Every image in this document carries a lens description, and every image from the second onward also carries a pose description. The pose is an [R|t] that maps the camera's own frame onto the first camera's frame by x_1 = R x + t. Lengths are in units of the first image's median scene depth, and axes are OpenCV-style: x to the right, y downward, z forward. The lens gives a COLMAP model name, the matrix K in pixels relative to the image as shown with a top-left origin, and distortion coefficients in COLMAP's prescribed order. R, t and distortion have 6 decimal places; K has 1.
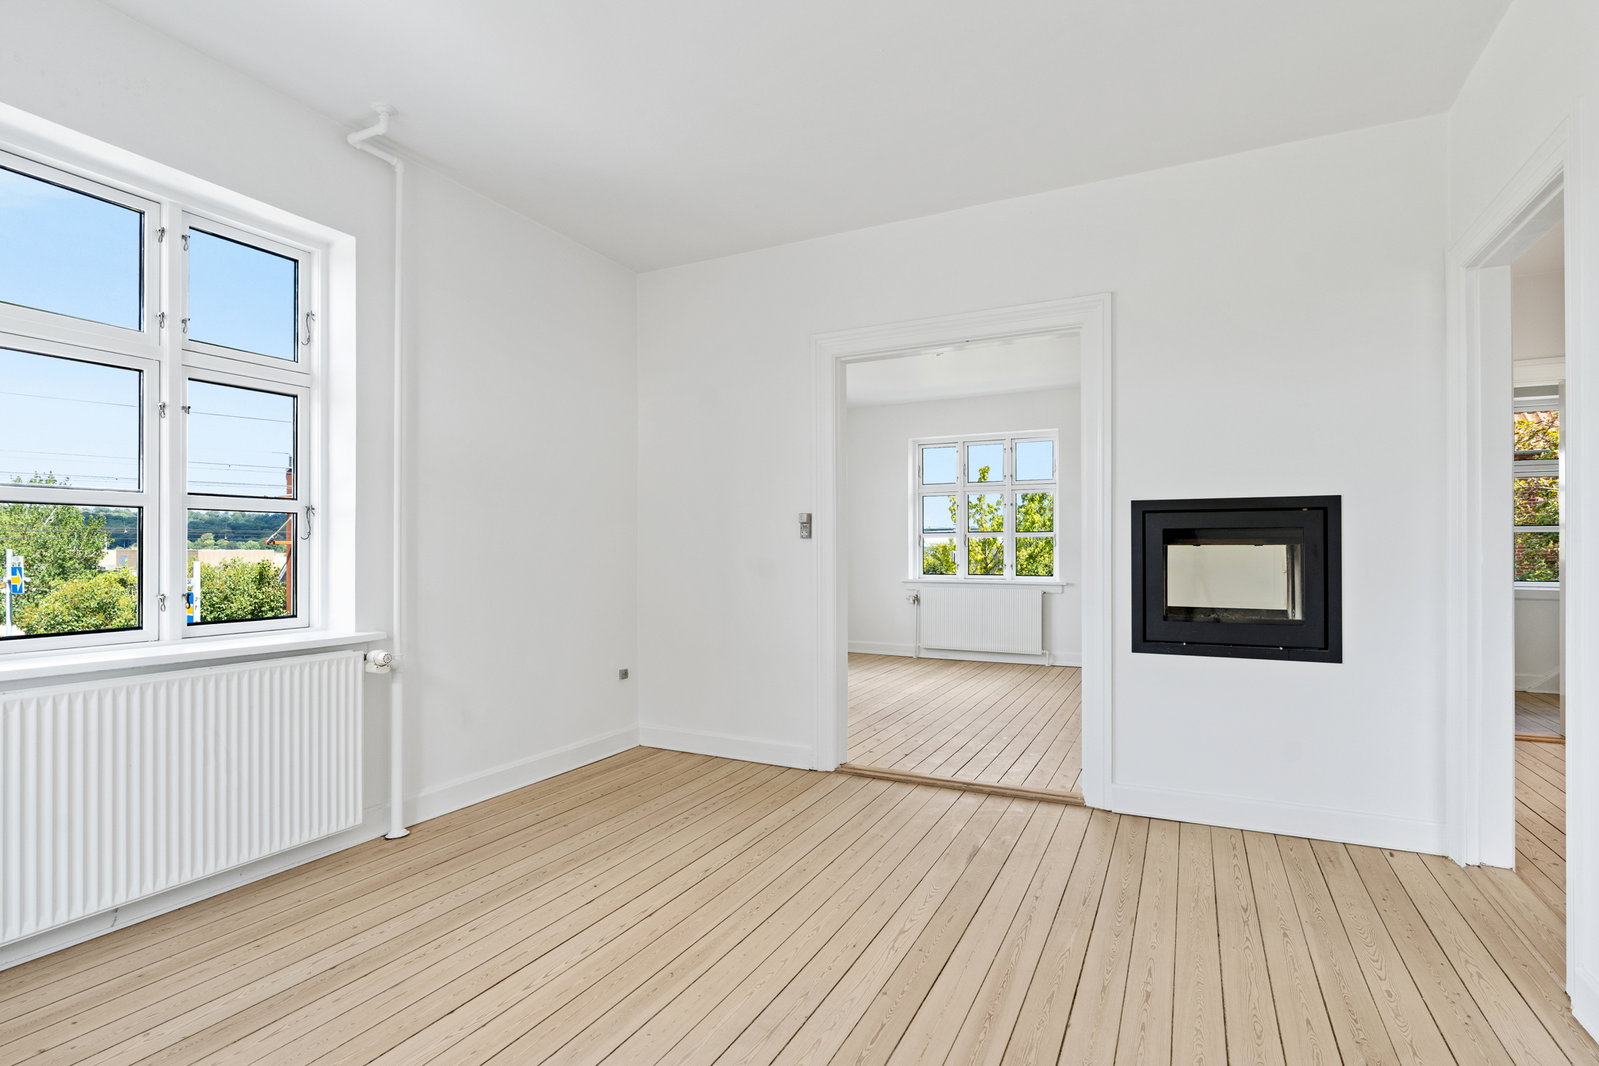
lens RADIAL K [[766.1, 0, 808.8], [0, 766.1, 542.3], [0, 0, 1]] dist [-0.001131, 0.001101]
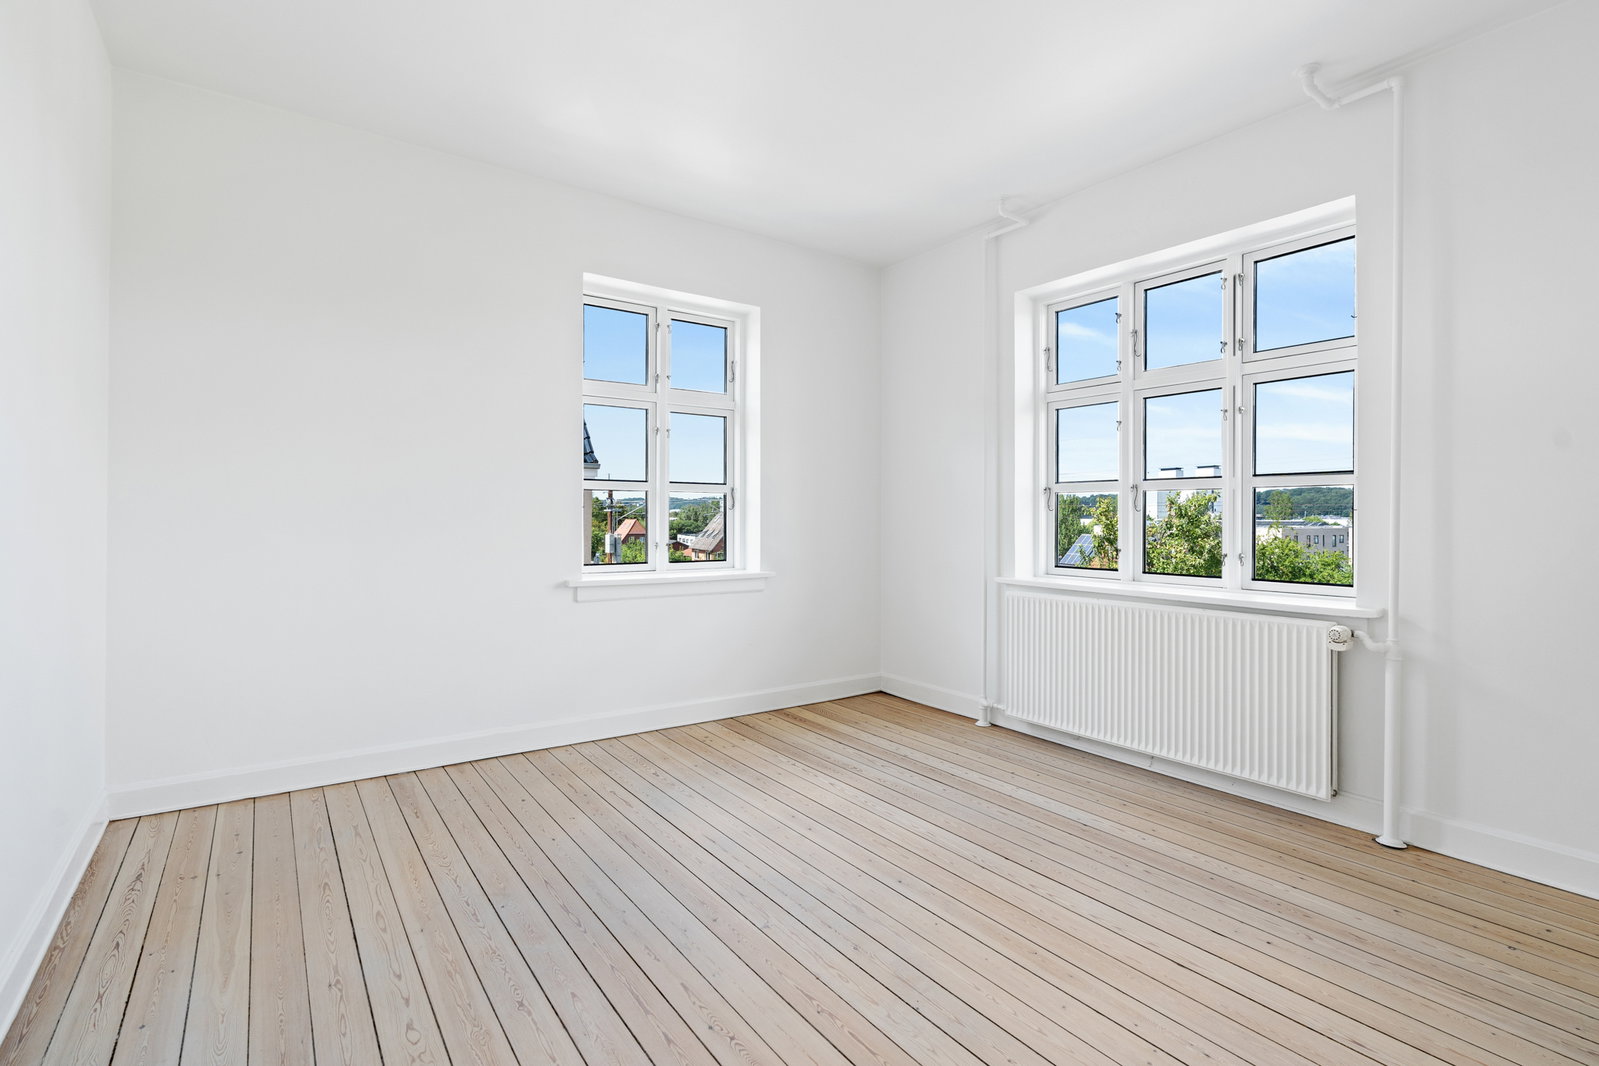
lens RADIAL K [[766.1, 0, 797.0], [0, 766.1, 523.5], [0, 0, 1]] dist [-0.001131, 0.001101]
pose [[-0.481794, -0.001921, -0.876282, 0.589912], [0.001889, 0.999993, -0.003231, 0.019139], [0.876283, -0.003212, -0.481787, 0.877355]]
